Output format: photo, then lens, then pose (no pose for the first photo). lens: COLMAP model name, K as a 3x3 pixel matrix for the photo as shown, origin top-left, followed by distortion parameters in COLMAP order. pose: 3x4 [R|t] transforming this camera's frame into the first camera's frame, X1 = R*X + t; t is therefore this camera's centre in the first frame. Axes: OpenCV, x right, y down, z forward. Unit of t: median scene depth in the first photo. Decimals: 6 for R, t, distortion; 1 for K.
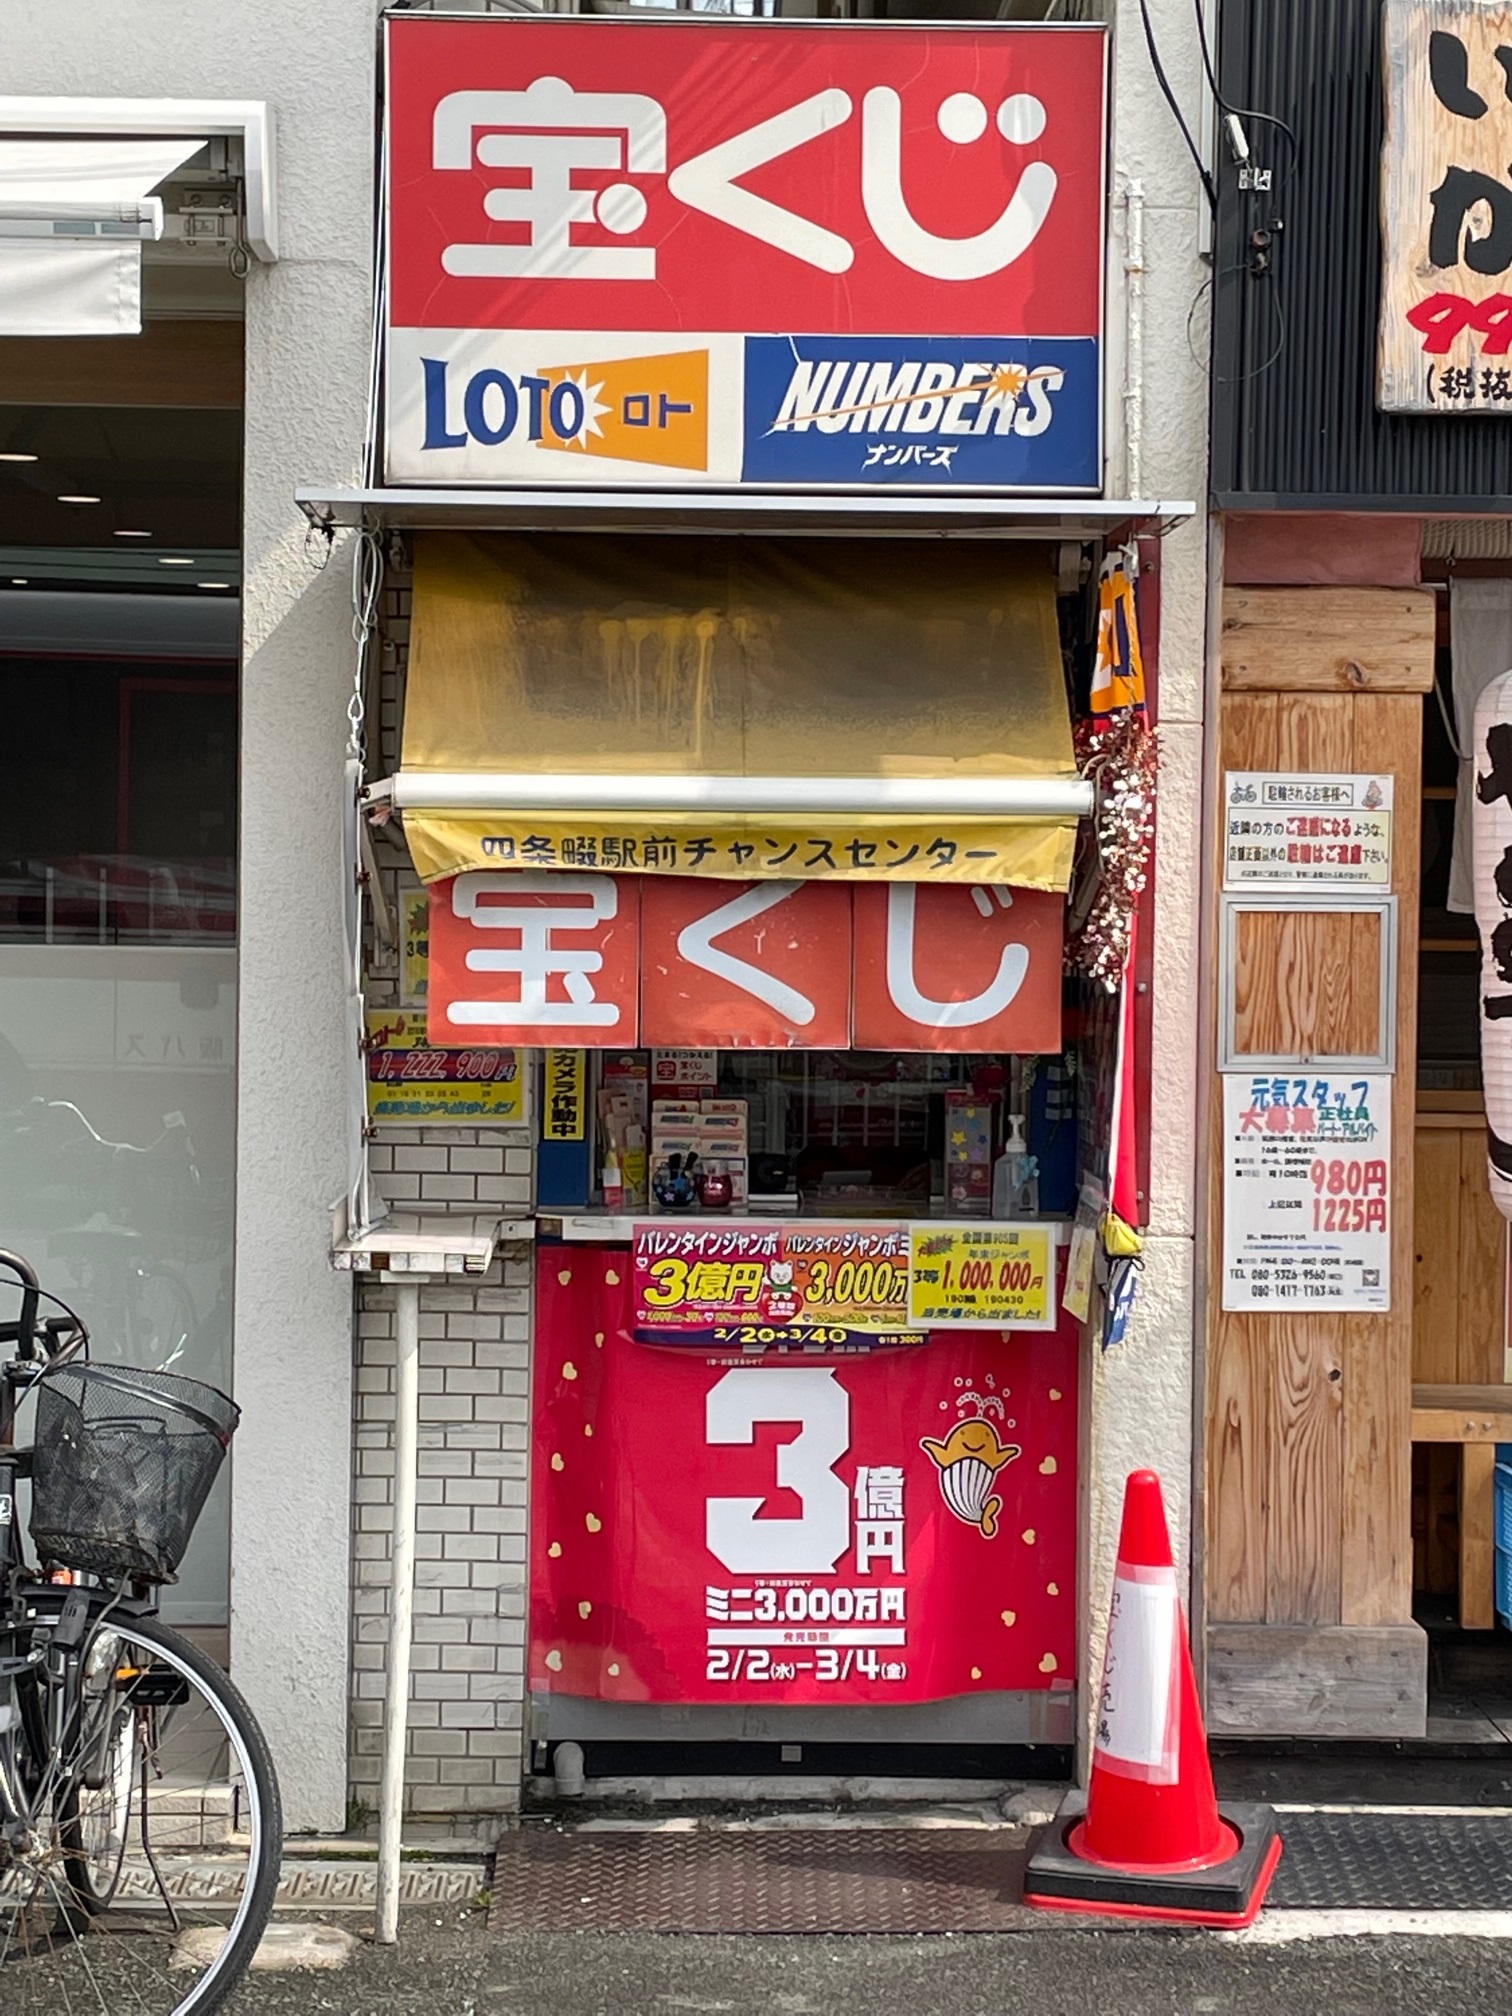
lens RADIAL K [[4025.5, 0, 761.1], [0, 4025.5, 997.8], [0, 0, 1]] dist [0.103307, -0.005852]
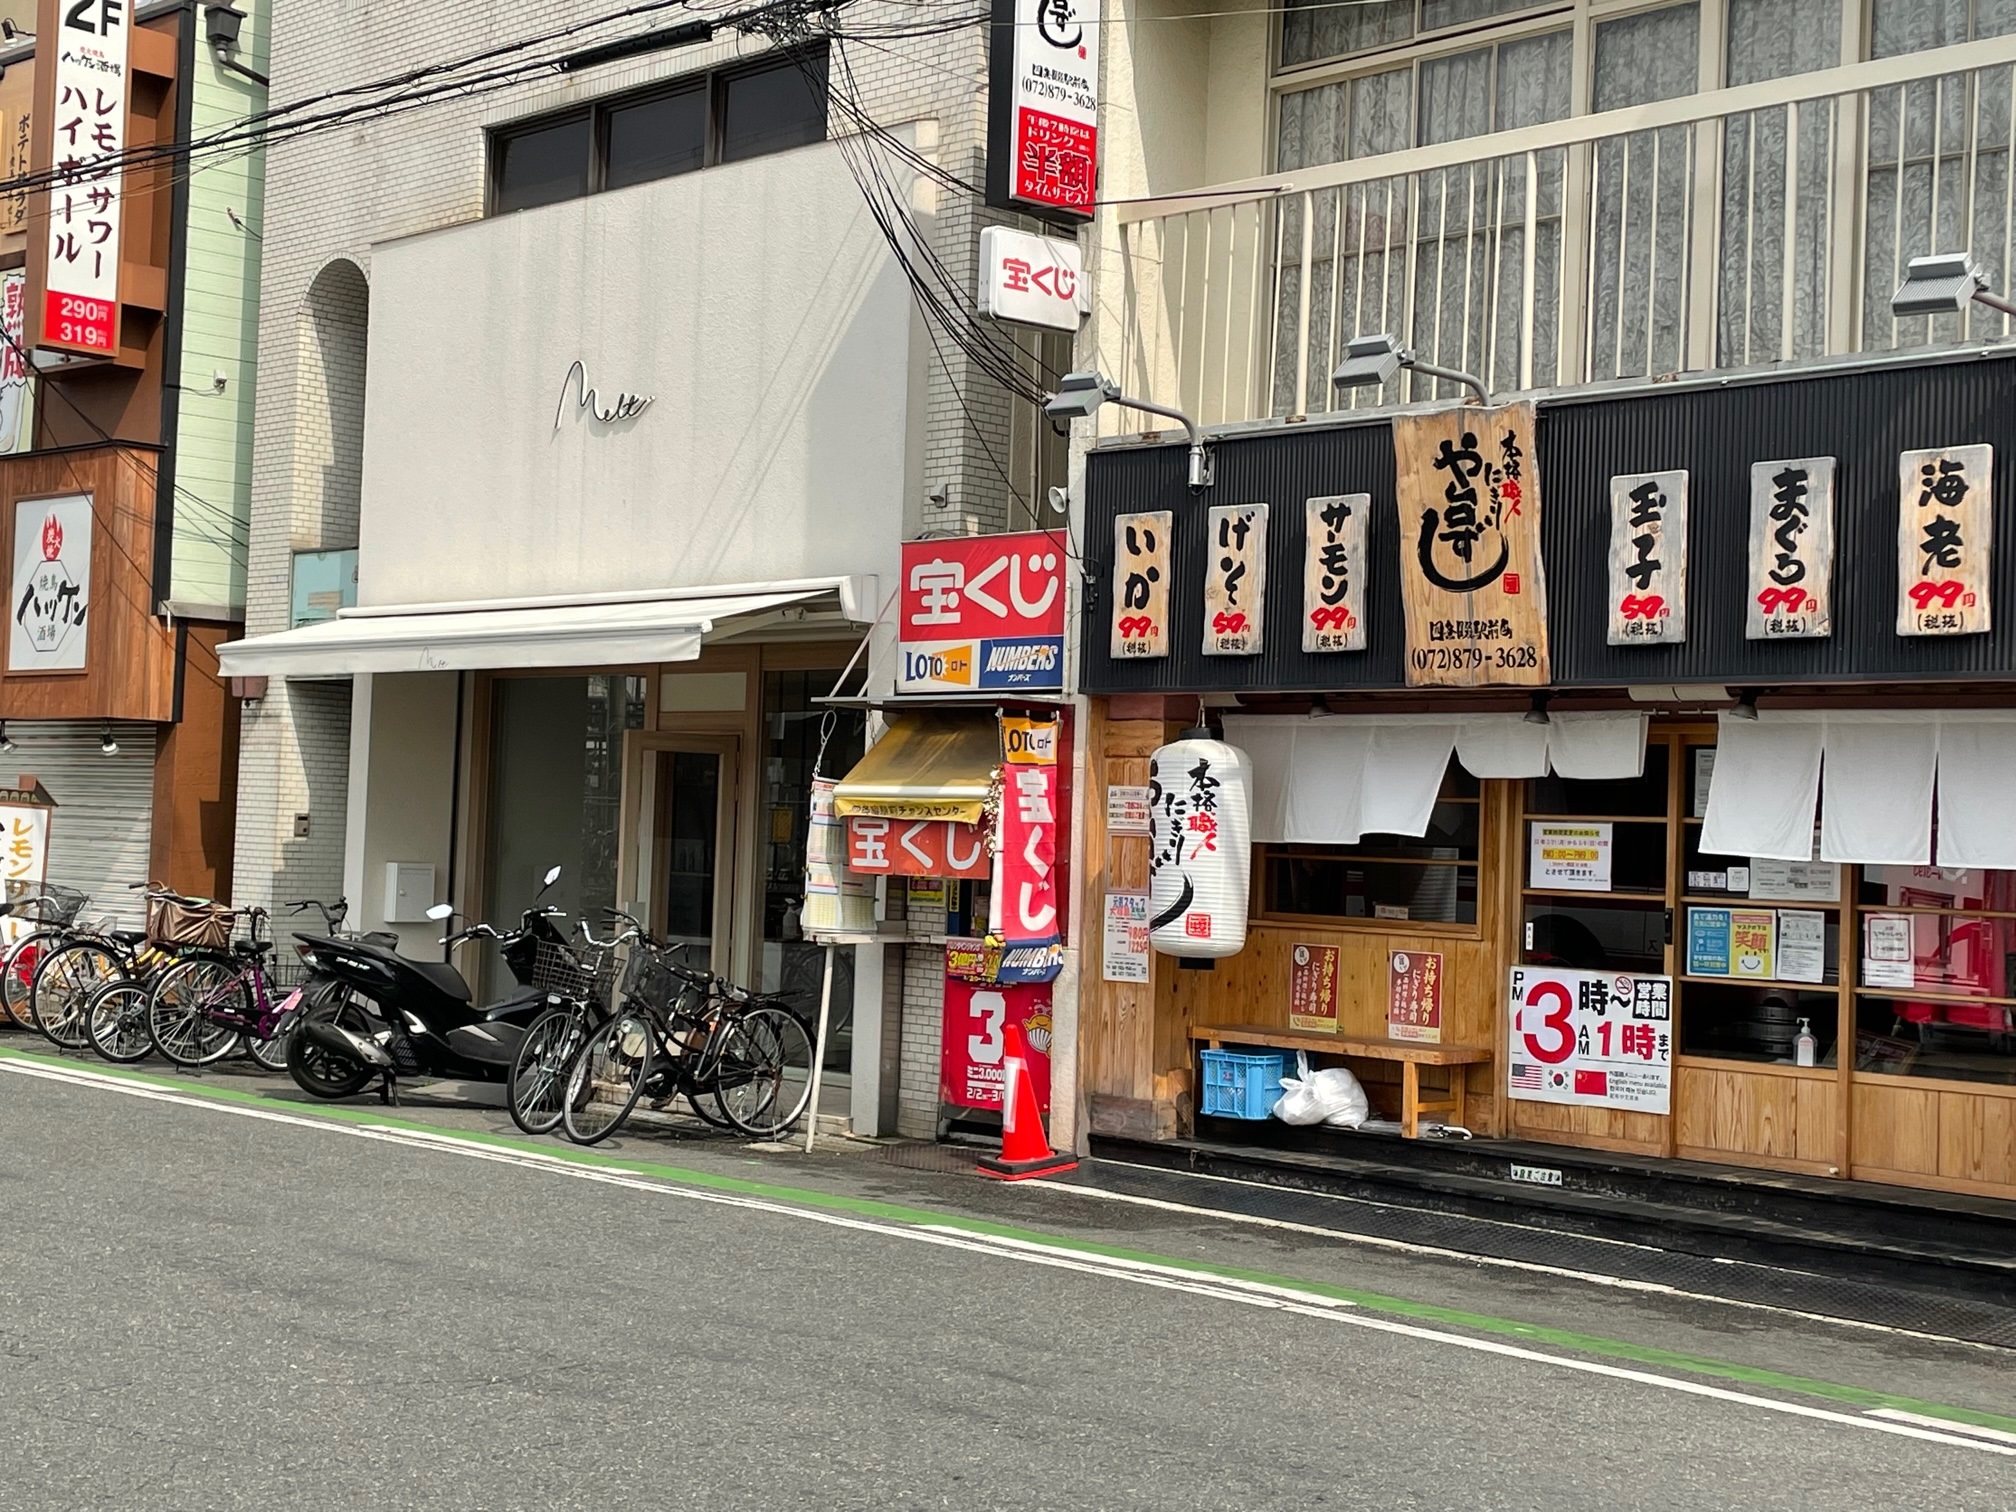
lens RADIAL K [[2697.8, 0, 1008.0], [0, 2697.8, 756.0], [0, 0, 1]] dist [0.140530, -0.002888]
pose [[0.691422, -0.011162, -0.722365, 1.442599], [-0.049298, 0.996821, -0.062589, 0.044595], [0.720767, 0.078887, 0.688674, -0.346274]]
